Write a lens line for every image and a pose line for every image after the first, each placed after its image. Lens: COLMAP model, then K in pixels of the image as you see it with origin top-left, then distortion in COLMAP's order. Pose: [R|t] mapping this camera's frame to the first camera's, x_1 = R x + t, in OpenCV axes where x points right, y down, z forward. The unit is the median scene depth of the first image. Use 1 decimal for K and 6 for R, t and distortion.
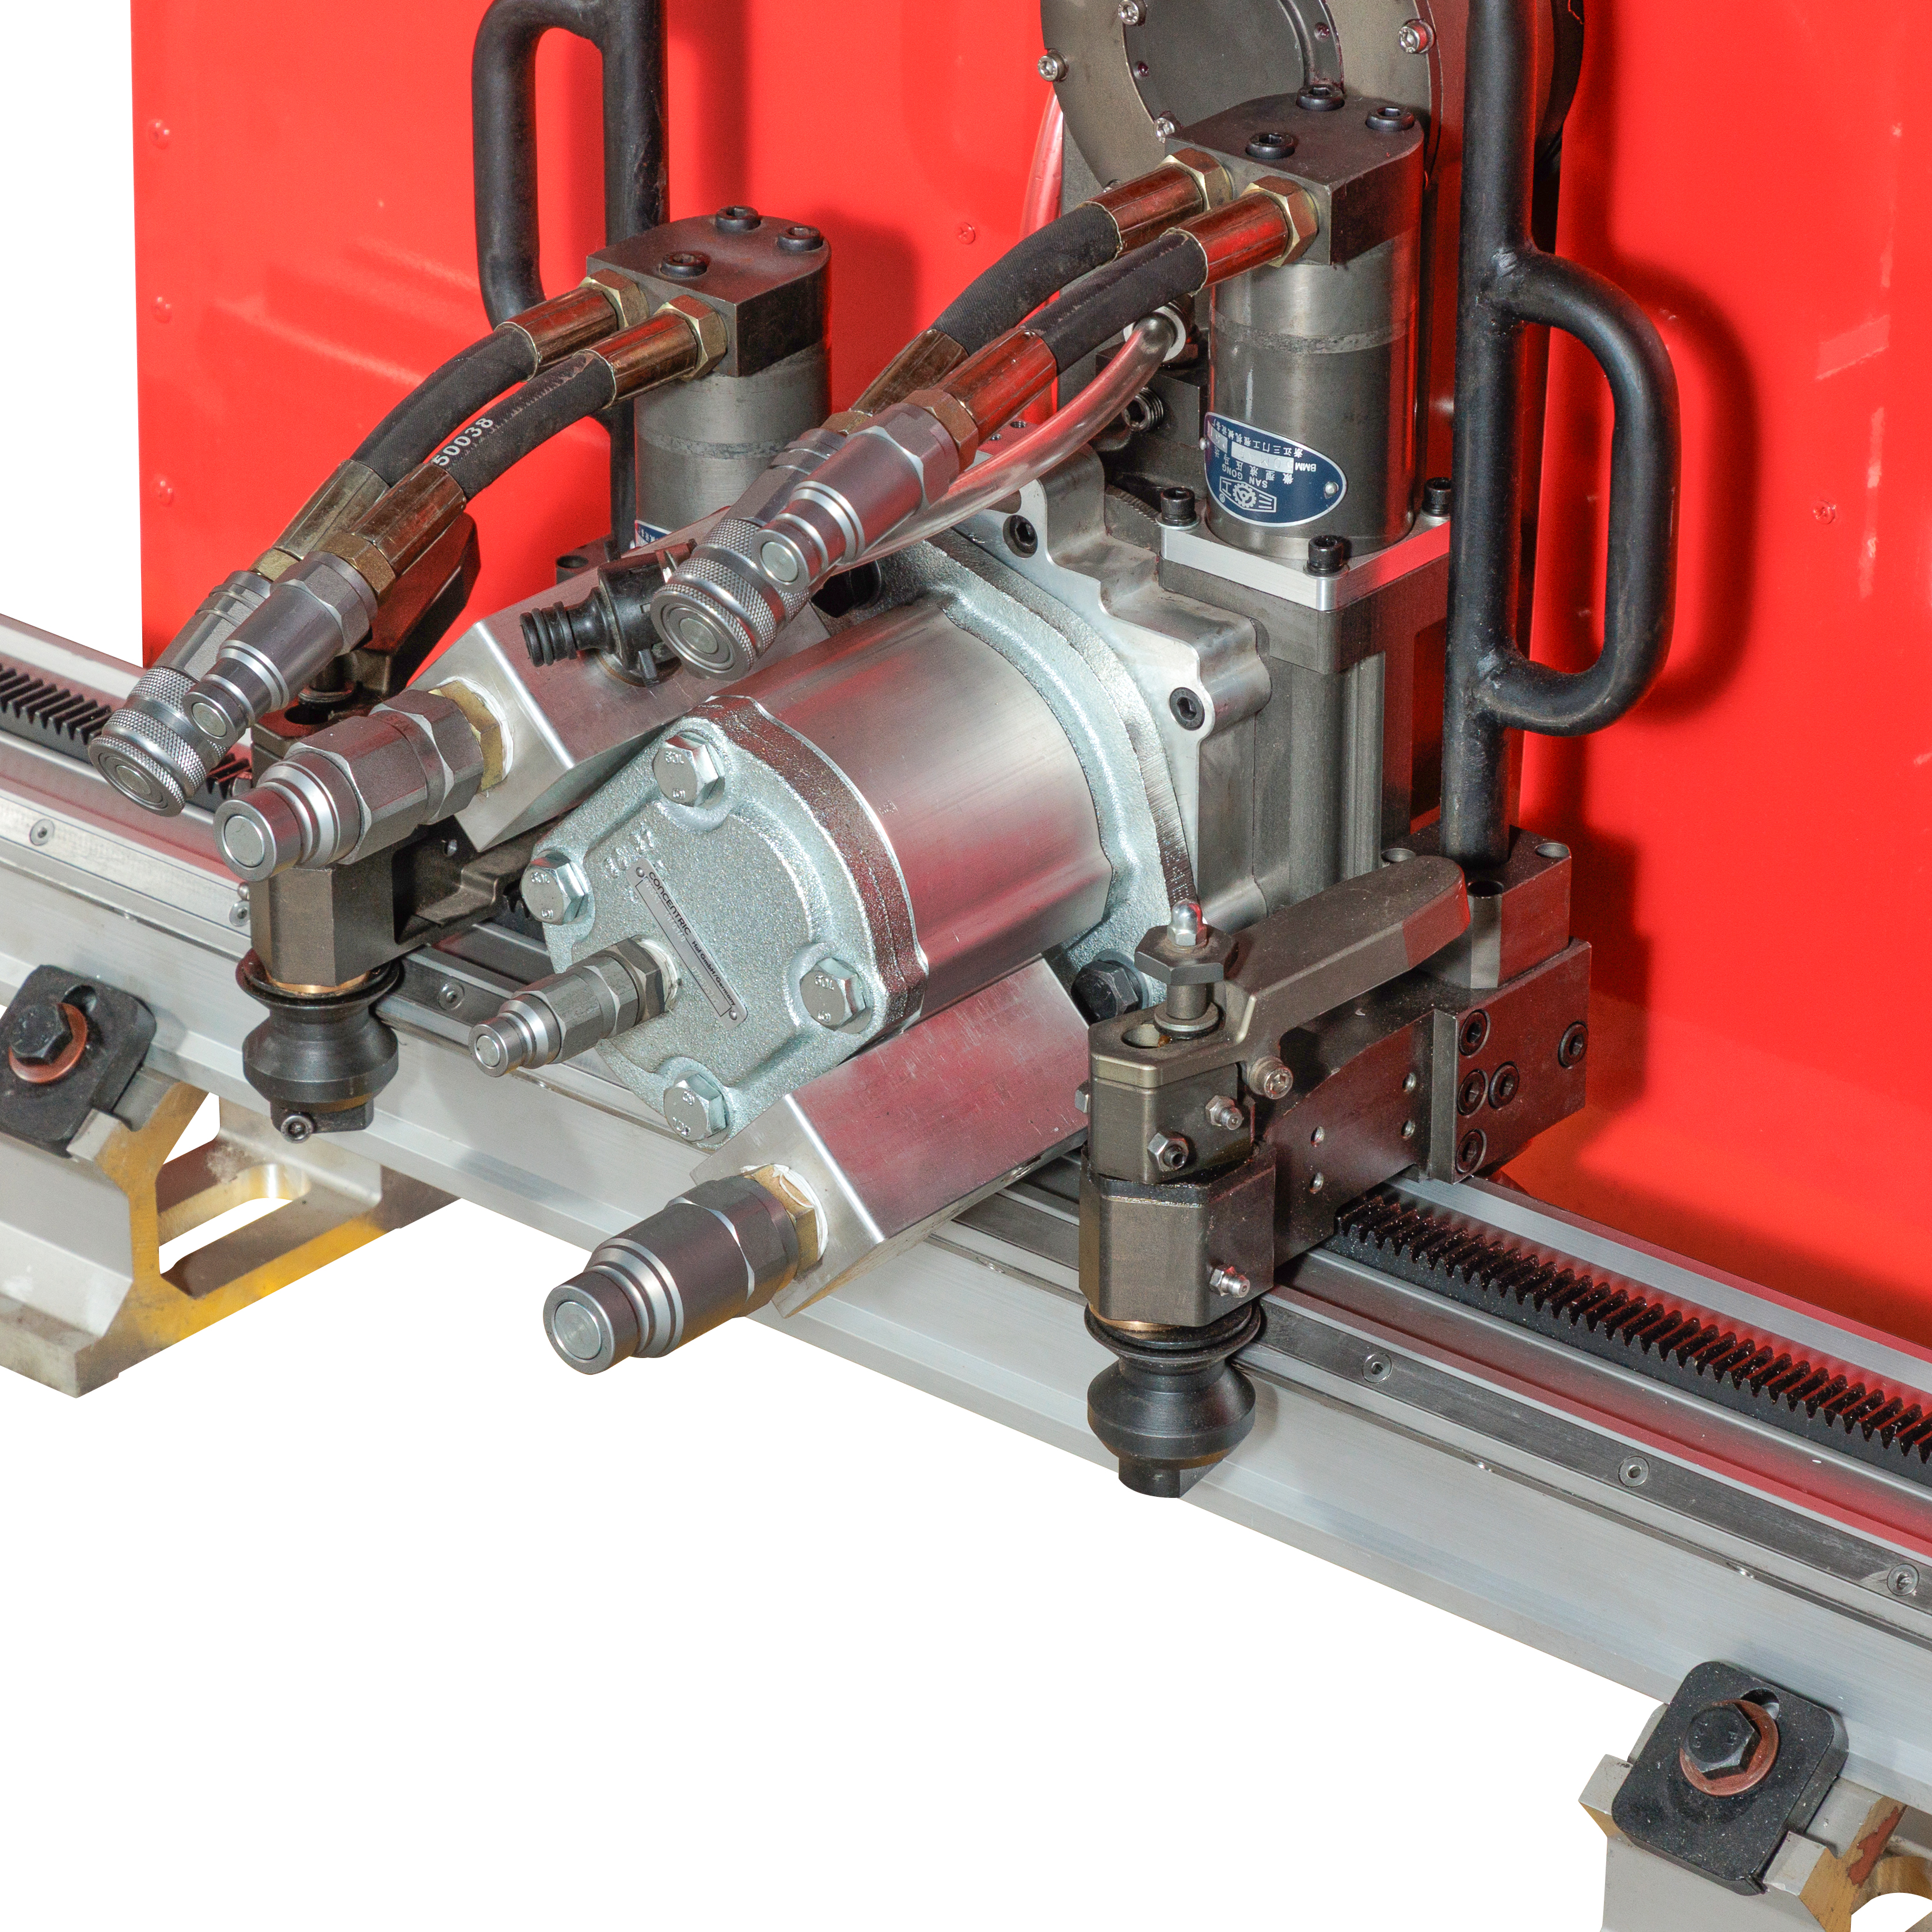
lens RADIAL K [[8429.2, 0, 969.4], [0, 8429.2, 967.7], [0, 0, 1]] dist [0.091109, 0.000000]
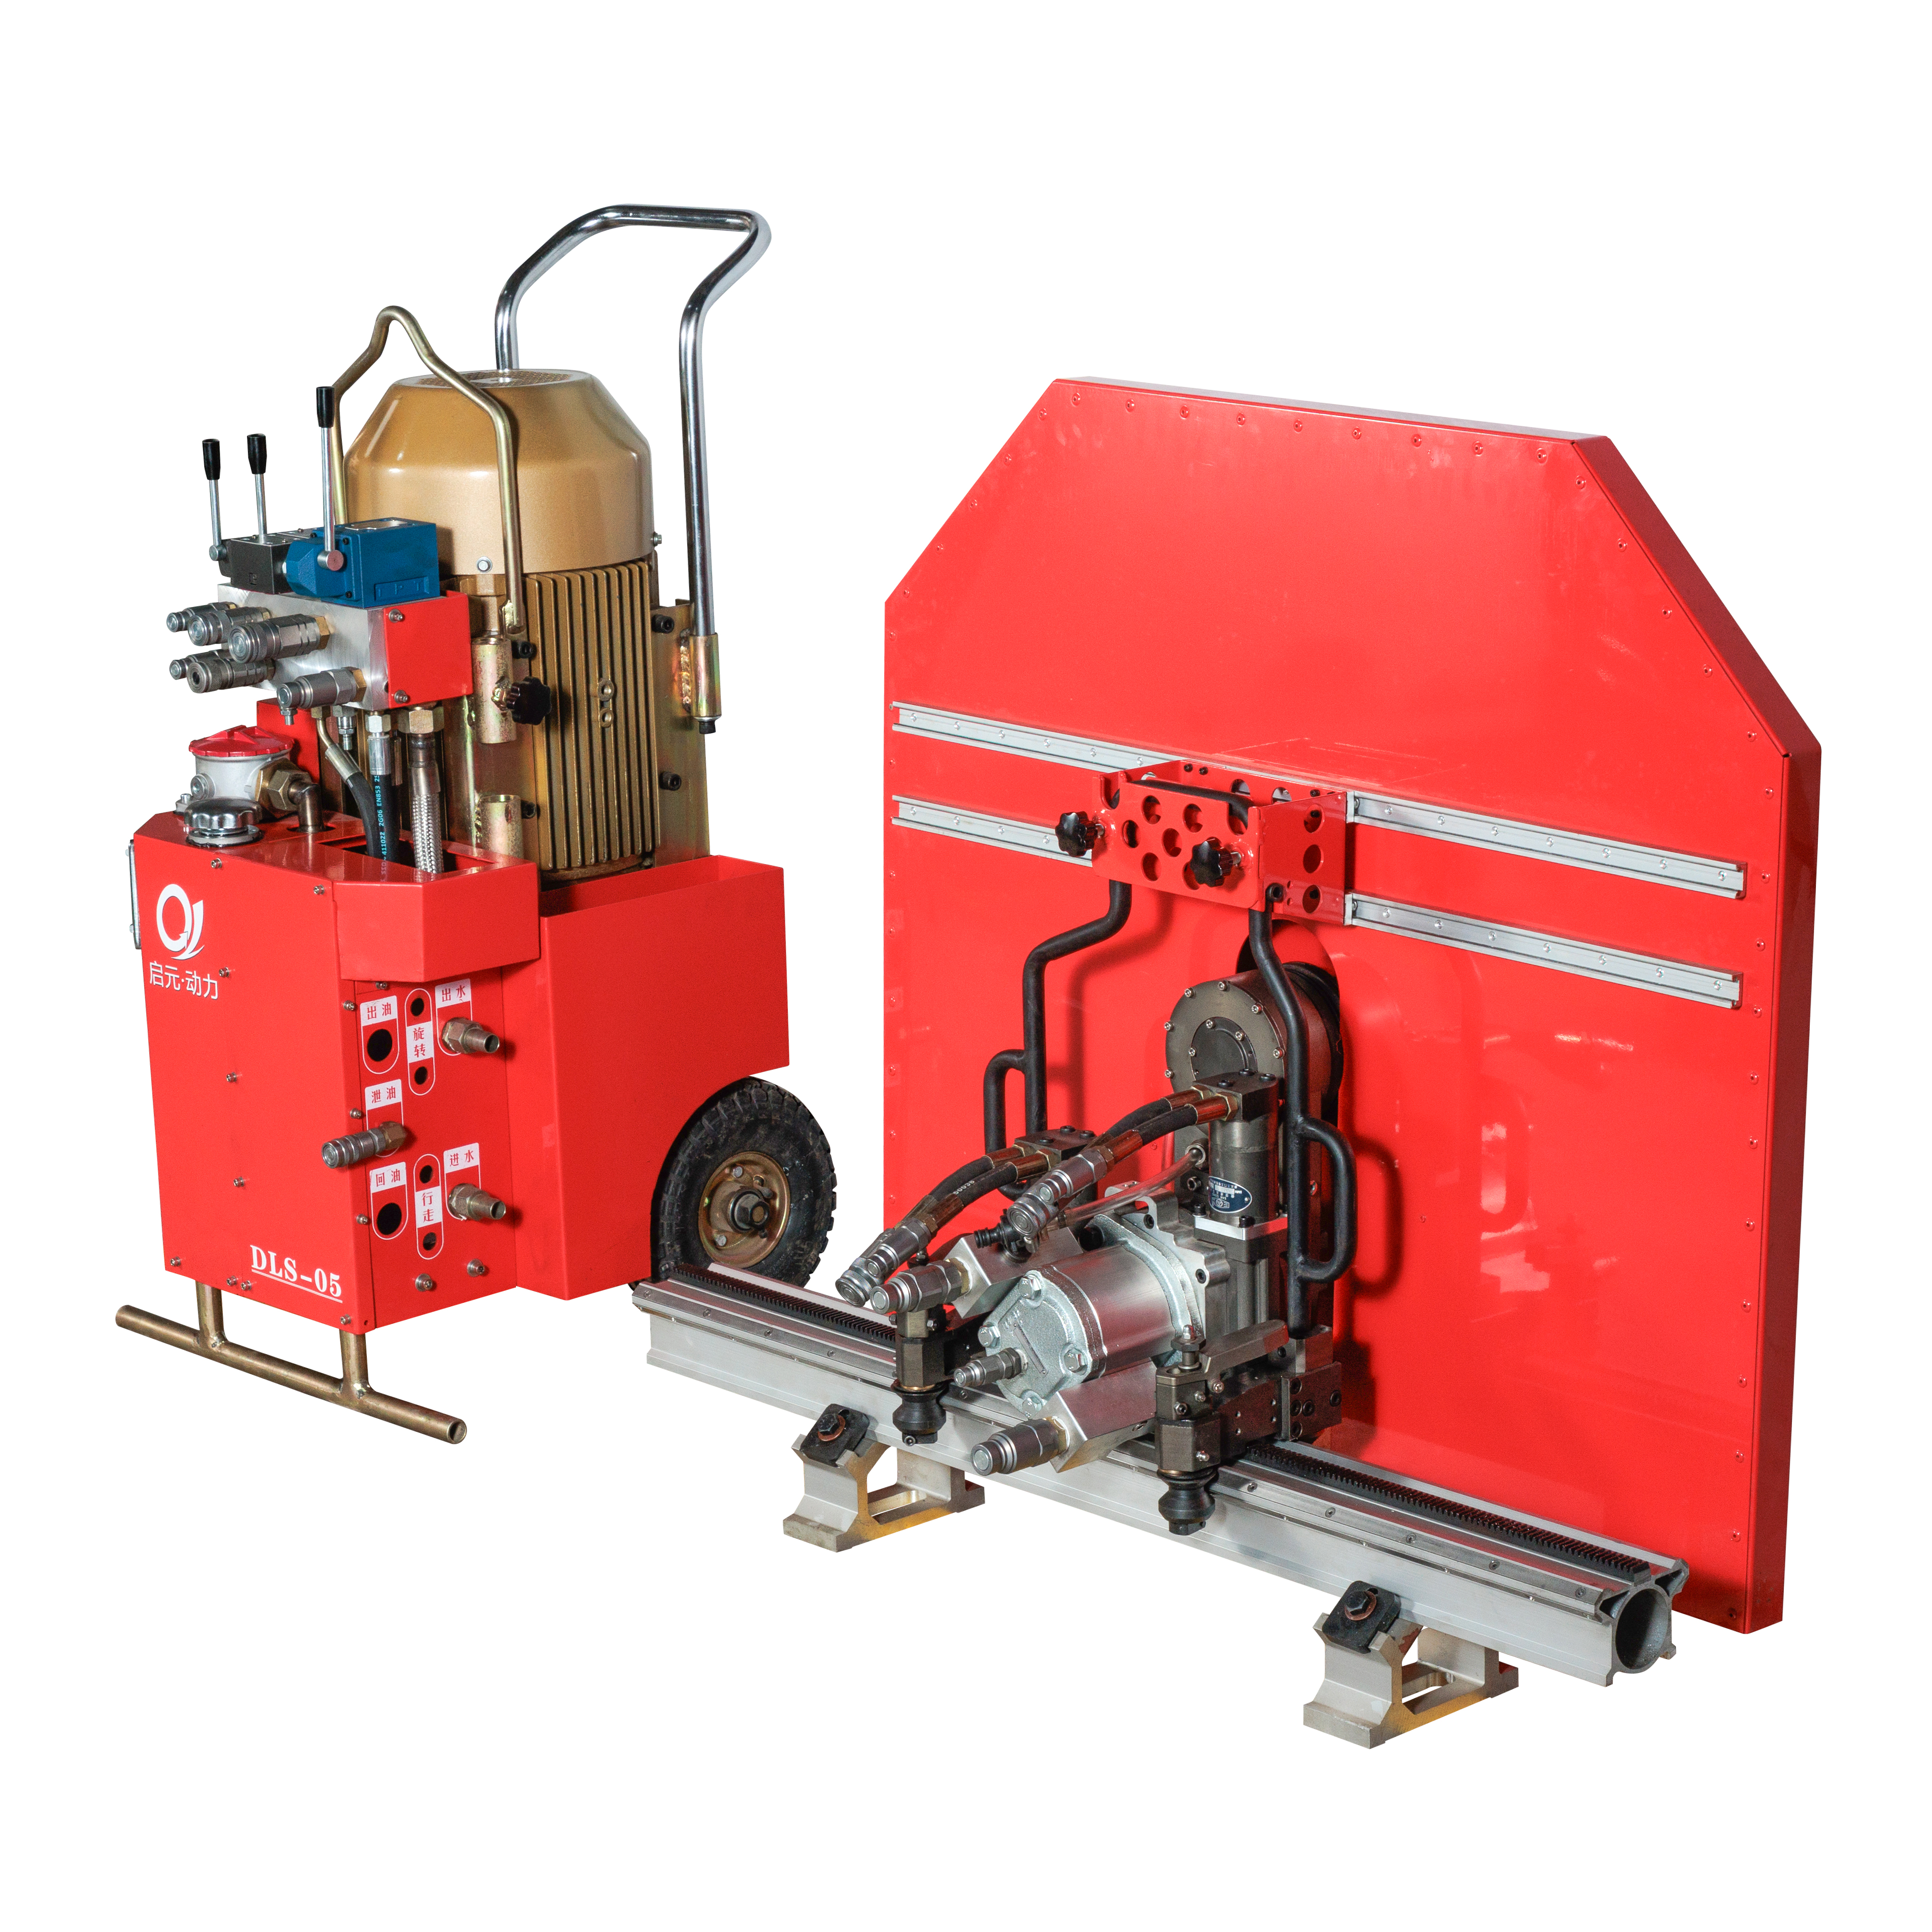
lens RADIAL K [[4864.7, 0, 971.5], [0, 4864.7, 968.2], [0, 0, 1]] dist [0.082377, 0.000000]
pose [[0.991691, 0.005309, -0.128531, 0.166966], [-0.034468, 0.973580, -0.225729, 0.255892], [0.123936, 0.228284, 0.965674, -0.697365]]
